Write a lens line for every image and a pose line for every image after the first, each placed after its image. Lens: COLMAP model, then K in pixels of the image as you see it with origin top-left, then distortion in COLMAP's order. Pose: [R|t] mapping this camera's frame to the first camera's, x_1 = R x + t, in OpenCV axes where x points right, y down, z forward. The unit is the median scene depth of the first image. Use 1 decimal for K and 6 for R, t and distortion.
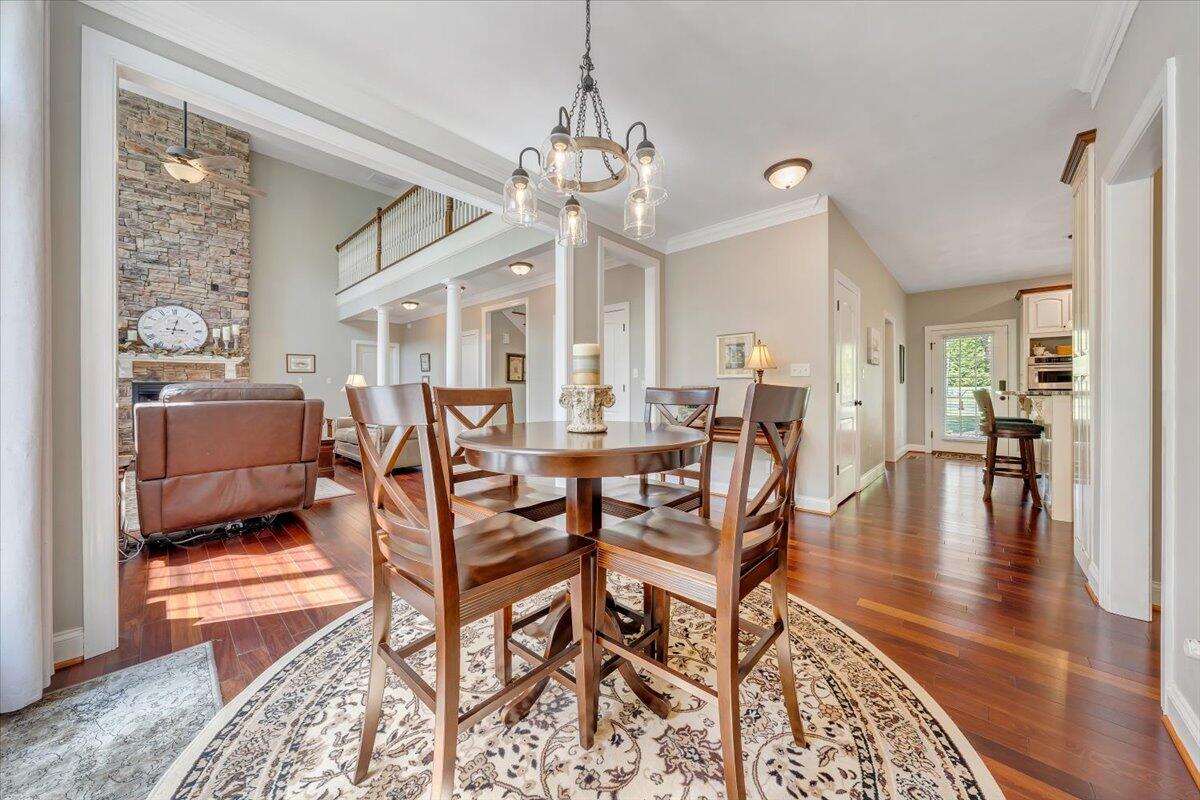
lens RADIAL K [[413.8, 0, 596.5], [0, 413.8, 389.2], [0, 0, 1]] dist [-0.000800, 0.000041]
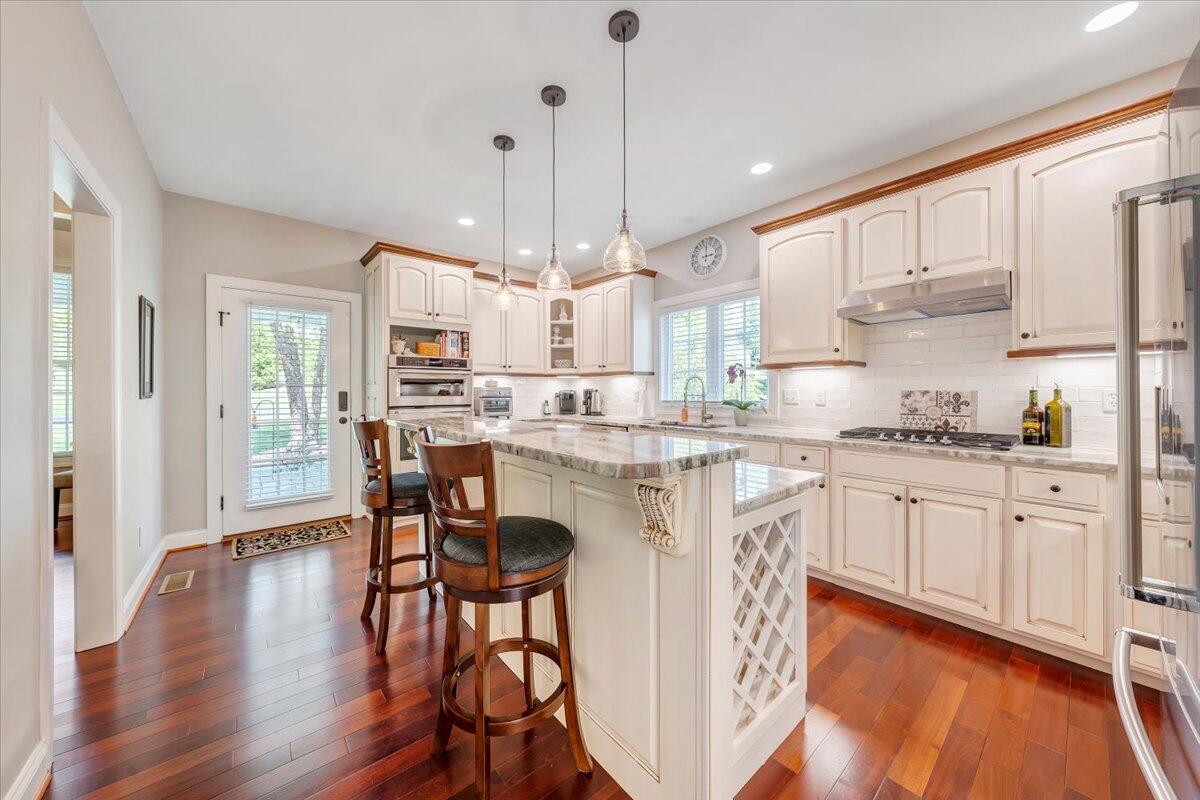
lens RADIAL K [[408.0, 0, 595.2], [0, 408.0, 394.5], [0, 0, 1]] dist [-0.003154, 0.000006]
pose [[0.120409, -0.001776, 0.992723, 0.491753], [0.001701, 0.999997, 0.001582, -0.018850], [-0.992723, 0.001498, 0.120412, 0.640355]]
